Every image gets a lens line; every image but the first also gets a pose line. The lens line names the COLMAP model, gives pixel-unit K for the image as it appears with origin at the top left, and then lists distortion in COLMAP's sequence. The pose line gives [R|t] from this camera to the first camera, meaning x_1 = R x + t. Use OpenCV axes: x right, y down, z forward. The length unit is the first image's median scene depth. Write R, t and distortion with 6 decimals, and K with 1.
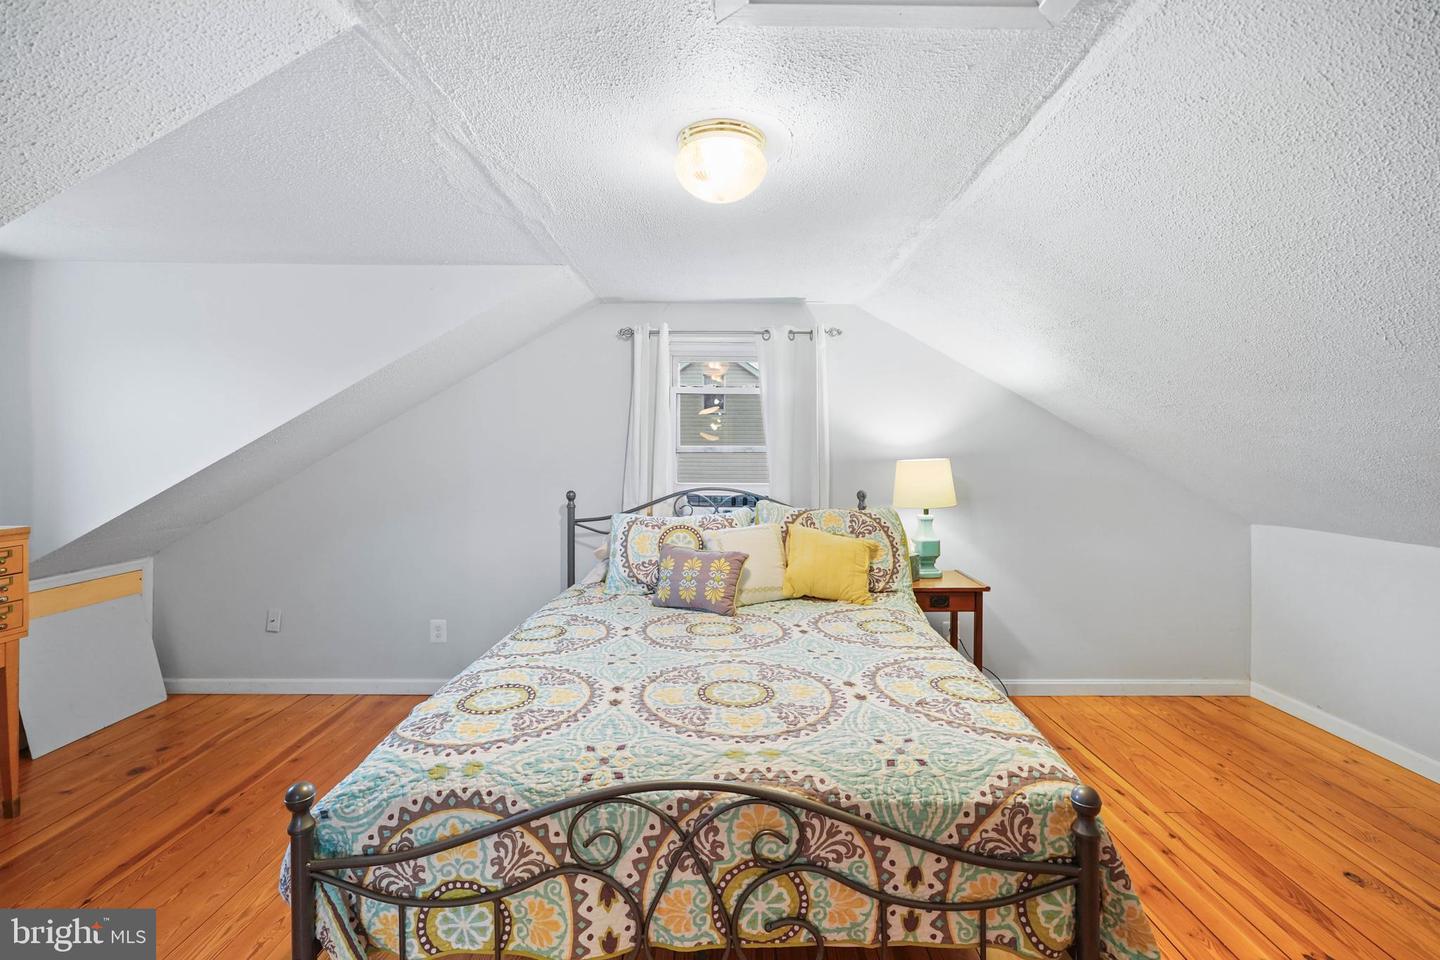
lens RADIAL K [[638.9, 0, 727.5], [0, 638.9, 453.4], [0, 0, 1]] dist [-0.017249, 0.008772]
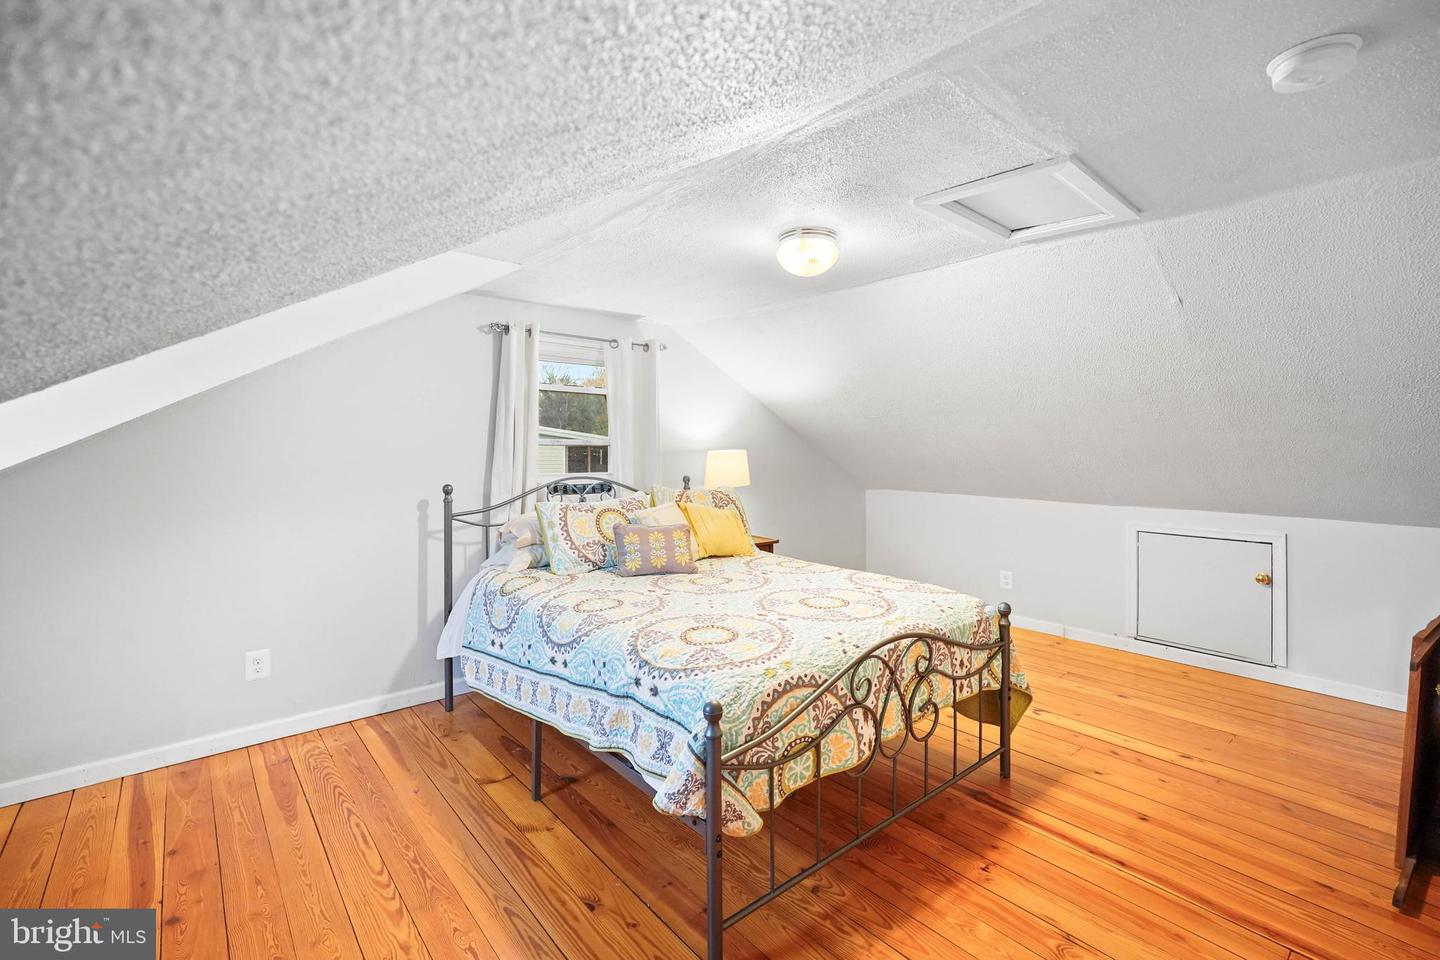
lens RADIAL K [[638.9, 0, 716.6], [0, 638.9, 437.9], [0, 0, 1]] dist [-0.017249, 0.008772]
pose [[0.758417, 0.009001, 0.651707, -1.529457], [0.000254, 0.999900, -0.014106, 0.004867], [-0.651769, 0.010864, 0.758339, 0.007589]]
